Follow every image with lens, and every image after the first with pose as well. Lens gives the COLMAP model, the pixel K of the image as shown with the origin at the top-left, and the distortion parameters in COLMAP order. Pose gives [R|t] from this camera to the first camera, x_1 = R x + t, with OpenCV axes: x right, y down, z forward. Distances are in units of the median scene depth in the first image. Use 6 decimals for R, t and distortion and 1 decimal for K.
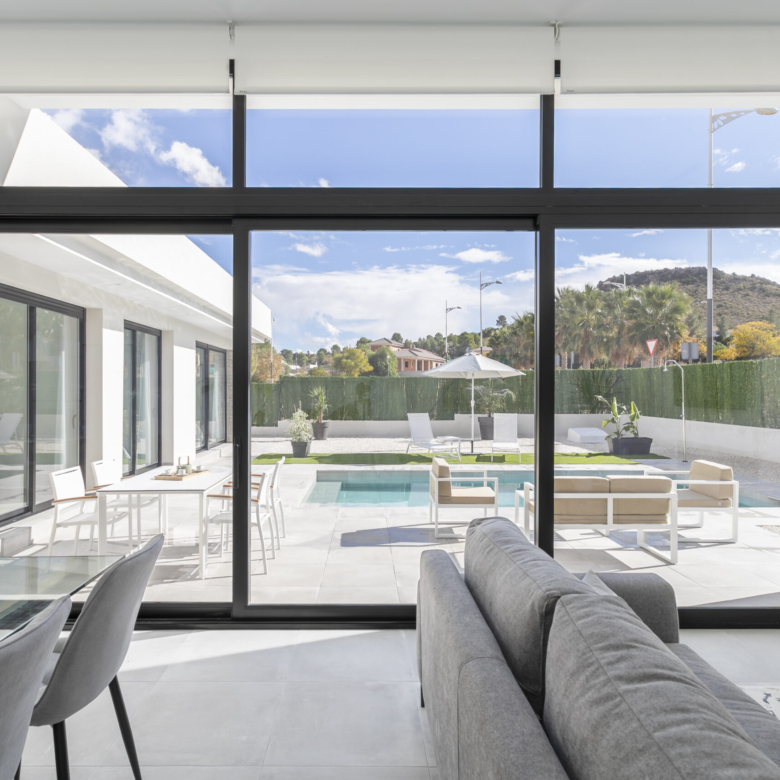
lens RADIAL K [[576.3, 0, 390.0], [0, 576.3, 390.0], [0, 0, 1]] dist [-0.005550, -0.001229]
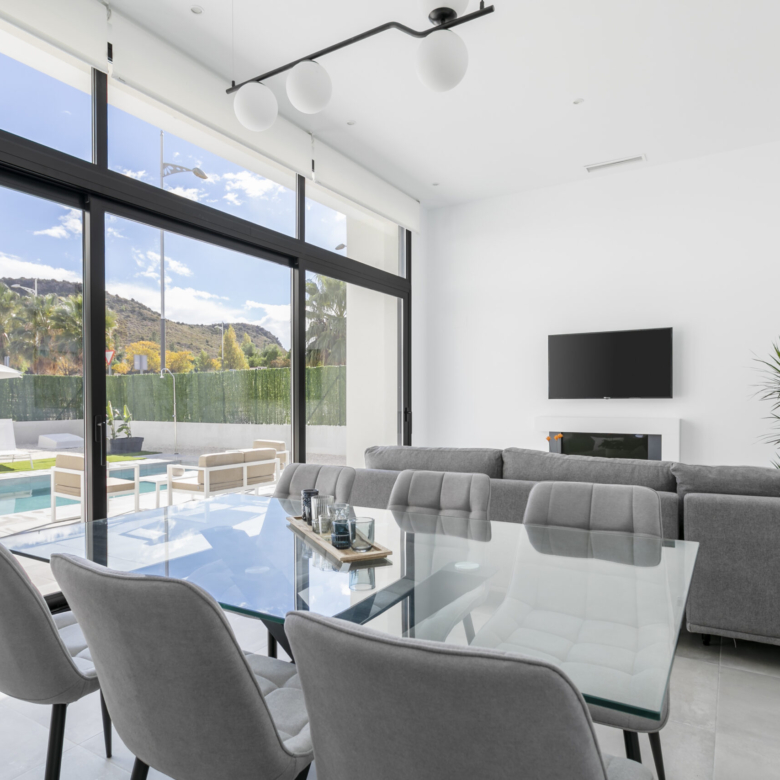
lens RADIAL K [[557.3, 0, 389.8], [0, 557.3, 407.6], [0, 0, 1]] dist [-0.006260, -0.005627]
pose [[0.520603, -0.012892, 0.853701, -0.173207], [0.006283, 0.999917, 0.011268, 0.012566], [-0.853776, -0.000502, 0.520641, 0.013505]]
